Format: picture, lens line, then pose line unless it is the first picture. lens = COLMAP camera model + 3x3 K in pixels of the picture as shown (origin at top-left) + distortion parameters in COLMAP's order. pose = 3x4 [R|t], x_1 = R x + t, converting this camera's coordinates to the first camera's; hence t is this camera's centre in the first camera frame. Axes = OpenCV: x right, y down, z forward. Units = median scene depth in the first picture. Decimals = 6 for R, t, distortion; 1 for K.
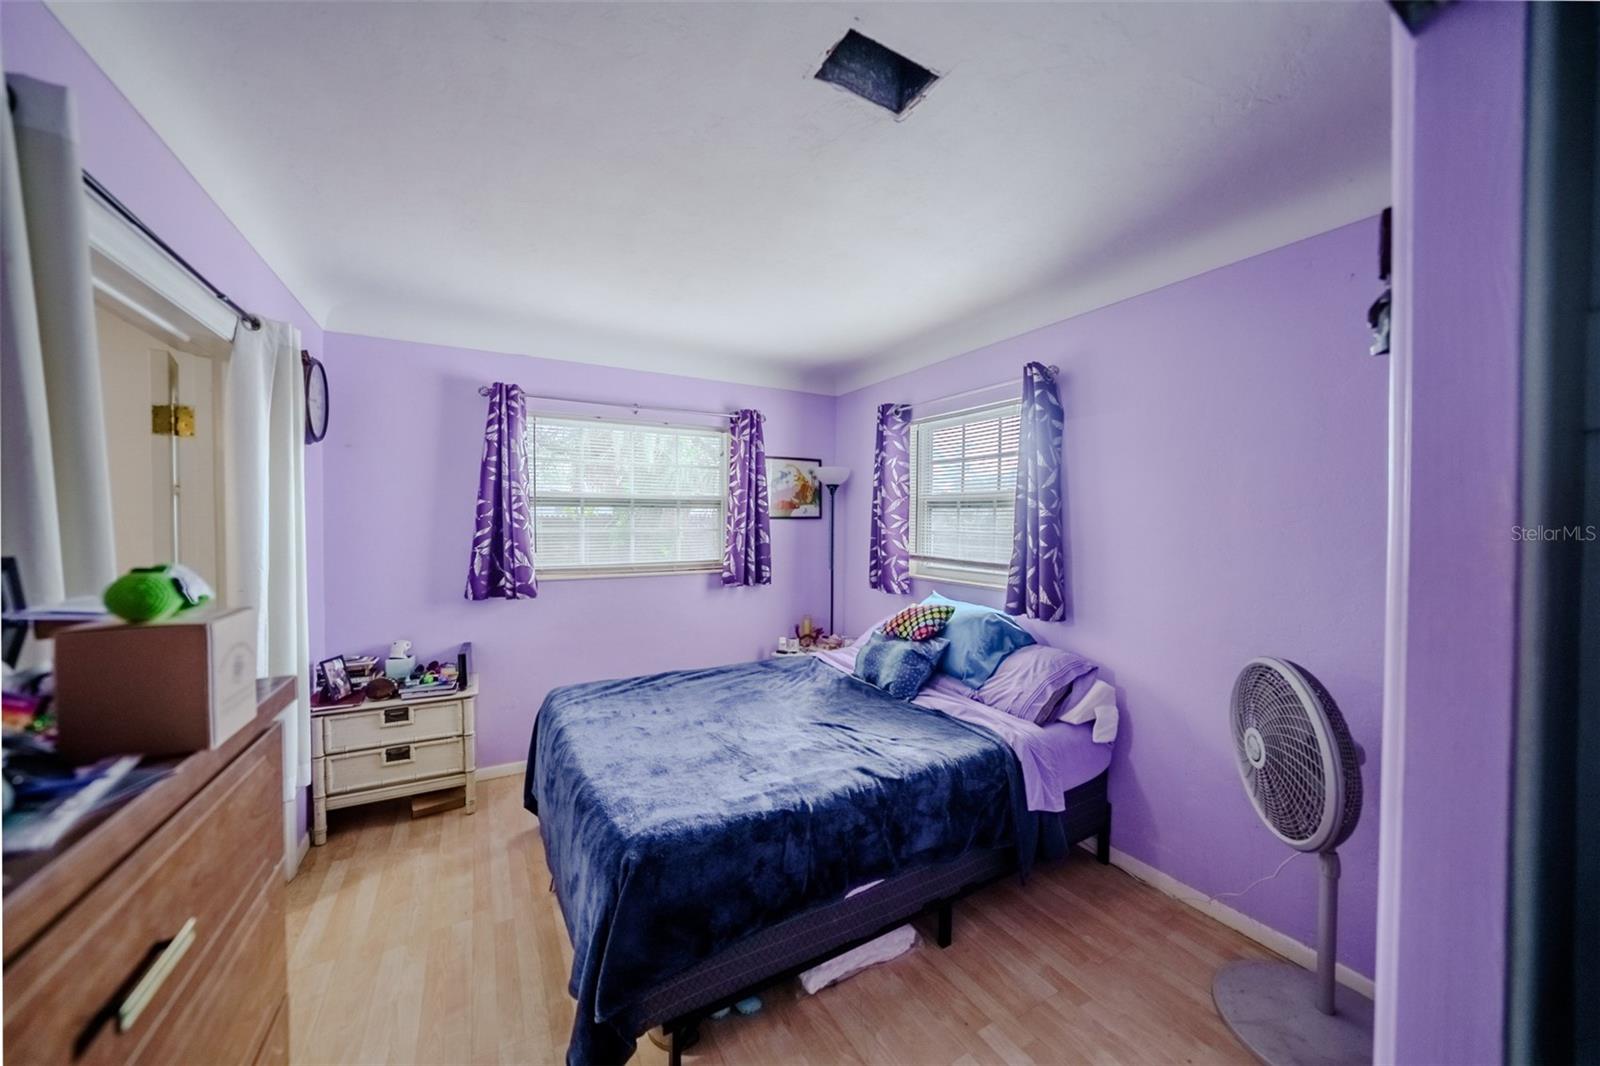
lens RADIAL K [[566.9, 0, 797.0], [0, 566.9, 527.5], [0, 0, 1]] dist [-0.028976, 0.005903]
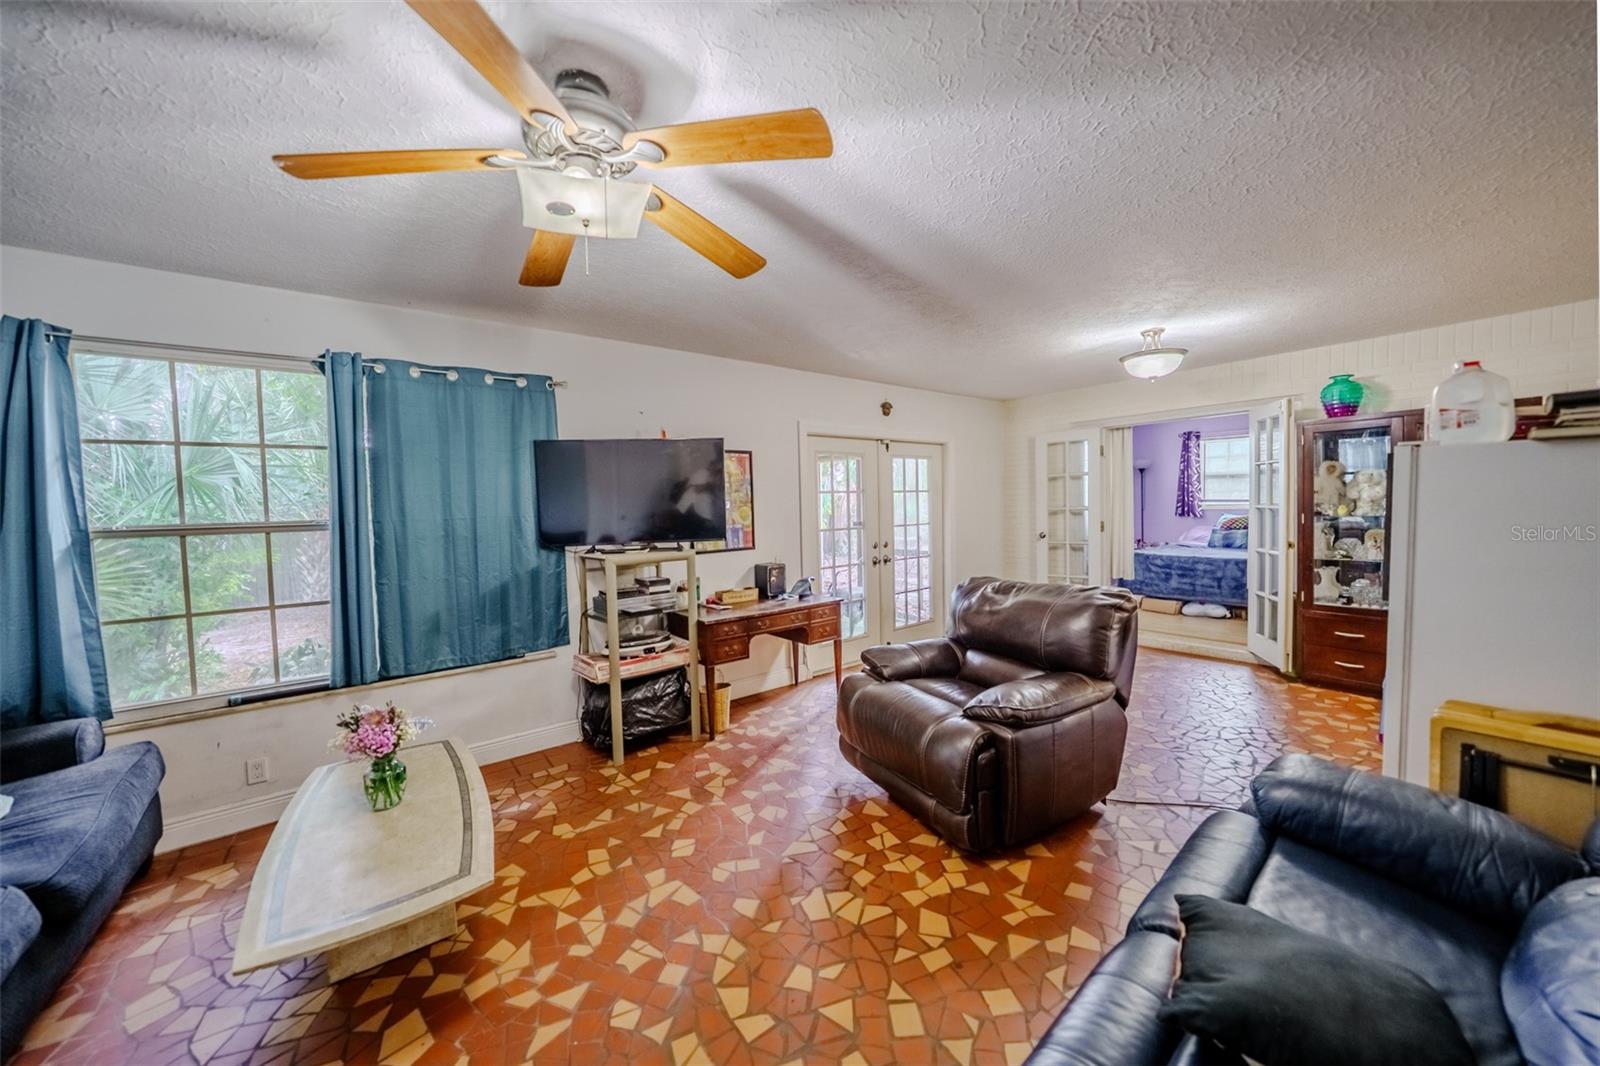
lens RADIAL K [[566.9, 0, 797.0], [0, 566.9, 527.5], [0, 0, 1]] dist [-0.028976, 0.005903]
pose [[0.989289, -0.035008, 0.141708, -2.071510], [0.030483, 0.998958, 0.033981, 0.042811], [-0.142750, -0.029297, 0.989325, -1.164785]]
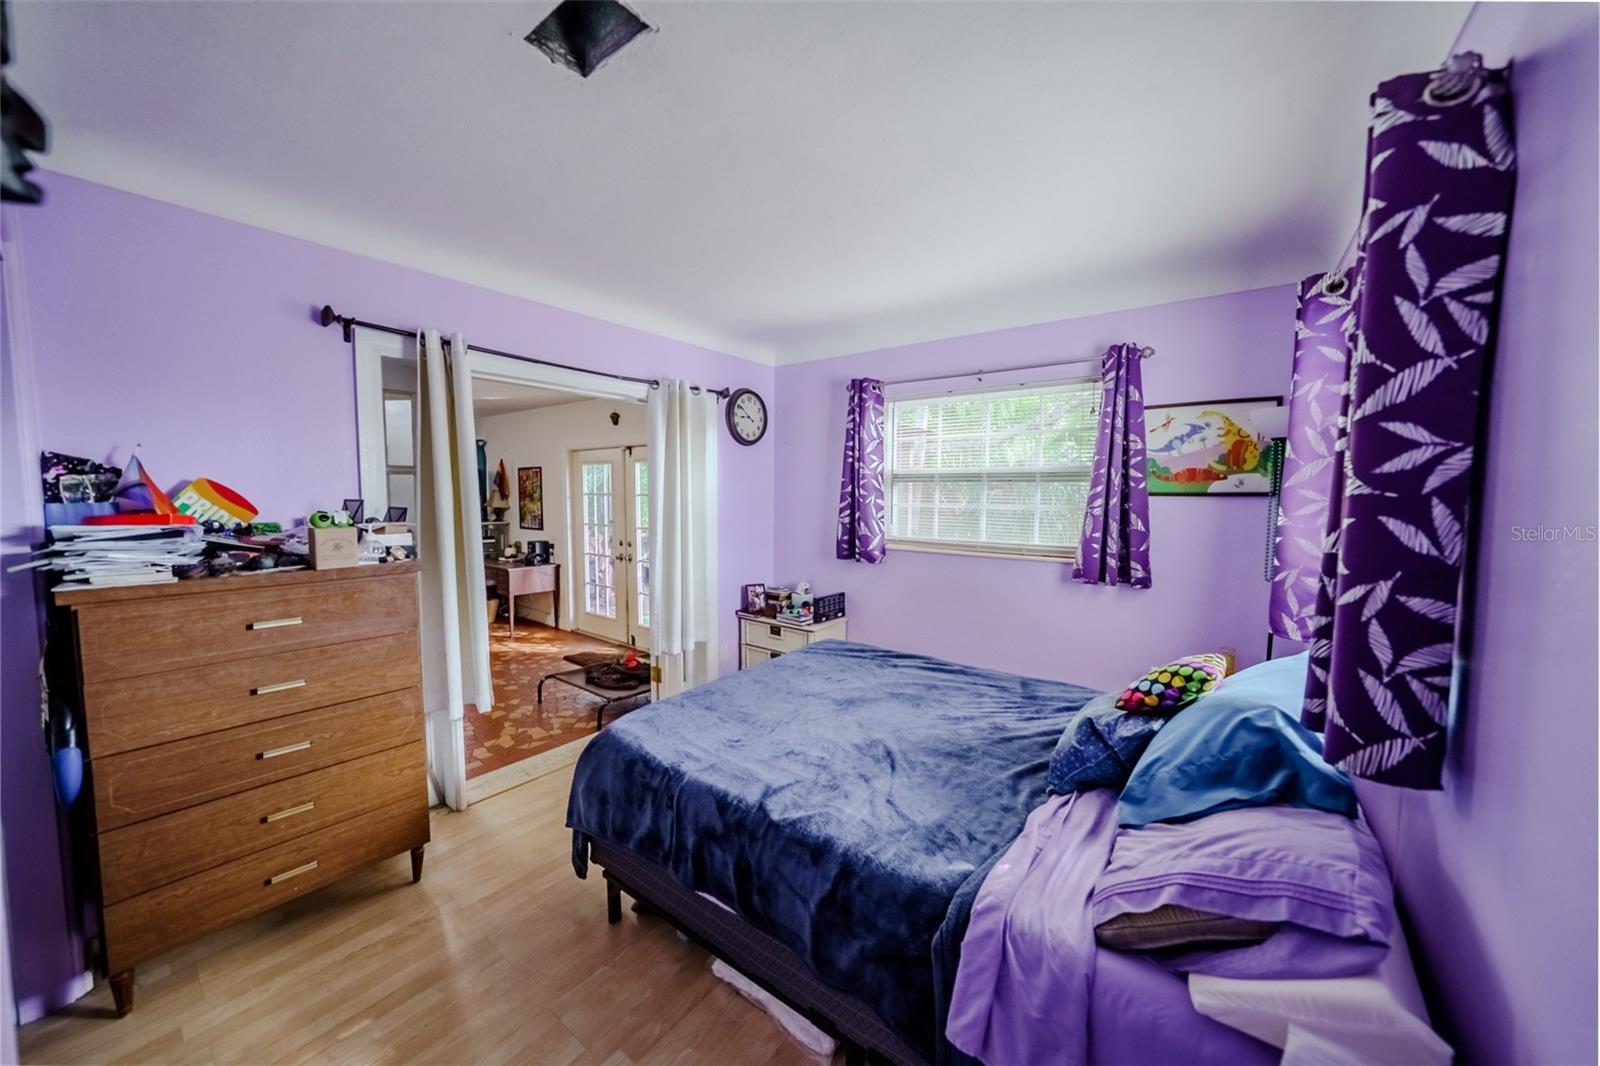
lens RADIAL K [[566.9, 0, 797.0], [0, 566.9, 527.5], [0, 0, 1]] dist [-0.028976, 0.005903]
pose [[0.377726, 0.059556, -0.924000, 0.543064], [-0.015644, 0.998197, 0.057943, -0.012133], [0.925785, -0.007432, 0.377977, 0.430272]]
